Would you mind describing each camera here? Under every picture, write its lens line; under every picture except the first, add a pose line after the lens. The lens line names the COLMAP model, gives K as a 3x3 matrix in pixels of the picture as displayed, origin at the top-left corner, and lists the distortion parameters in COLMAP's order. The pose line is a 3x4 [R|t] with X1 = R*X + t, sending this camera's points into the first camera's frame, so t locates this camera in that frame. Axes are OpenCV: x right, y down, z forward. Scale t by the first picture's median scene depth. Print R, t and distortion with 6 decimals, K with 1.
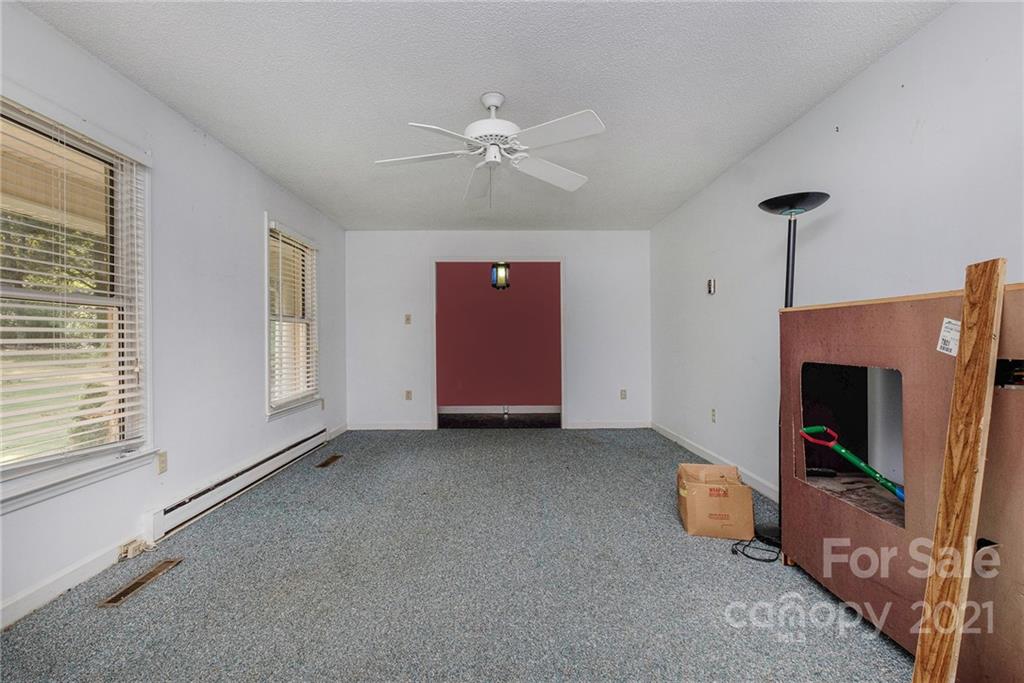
lens RADIAL K [[453.5, 0, 504.4], [0, 453.5, 344.3], [0, 0, 1]] dist [-0.000678, -0.000126]
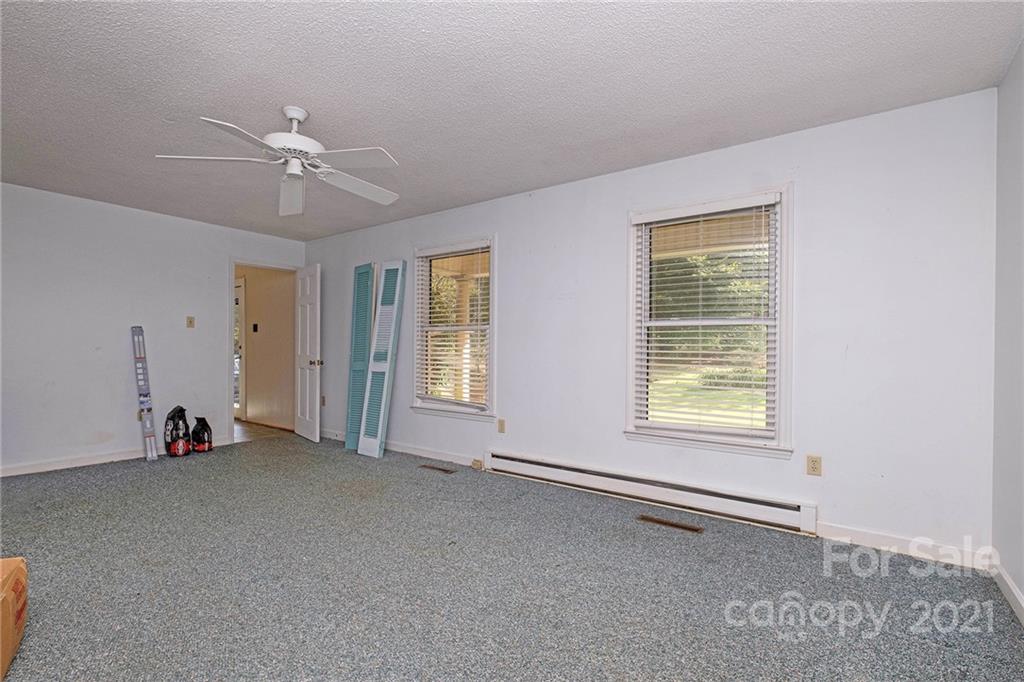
lens RADIAL K [[468.8, 0, 512.3], [0, 468.8, 351.9], [0, 0, 1]] dist [-0.001742, -0.000089]
pose [[-0.607807, 0.001572, -0.794083, 0.419719], [-0.007690, 0.999939, 0.007866, -0.004221], [0.794047, 0.010887, -0.607759, 1.689069]]
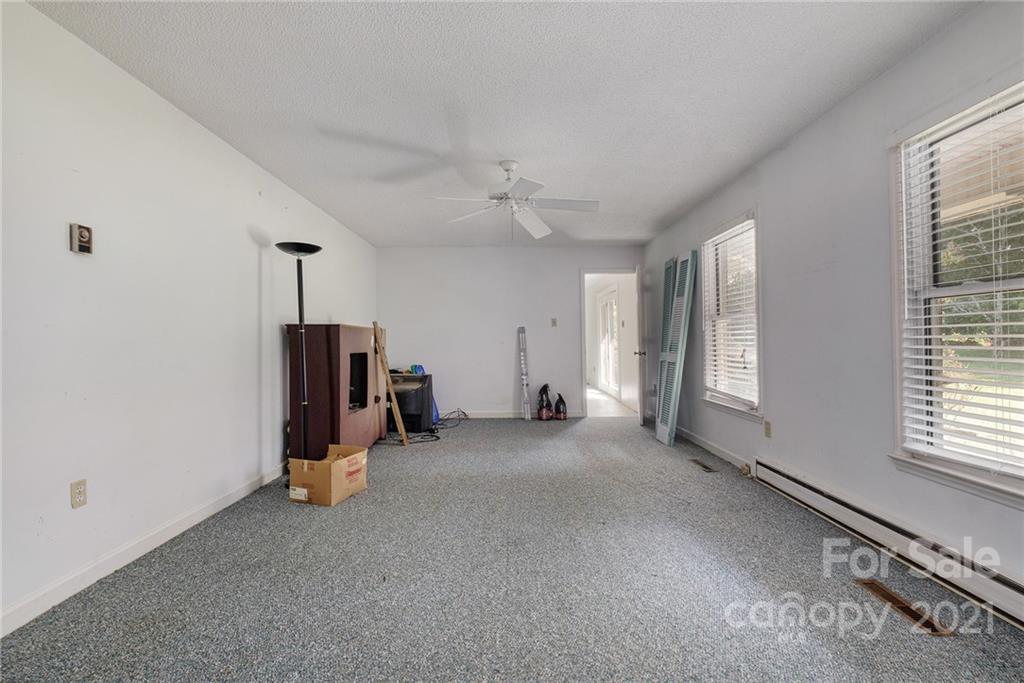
lens RADIAL K [[453.5, 0, 504.4], [0, 453.5, 344.3], [0, 0, 1]] dist [-0.000678, -0.000126]
pose [[-0.999833, 0.011072, 0.014547, -0.013333], [0.011171, 0.999915, 0.006742, -0.000179], [-0.014471, 0.006904, -0.999871, 1.955492]]
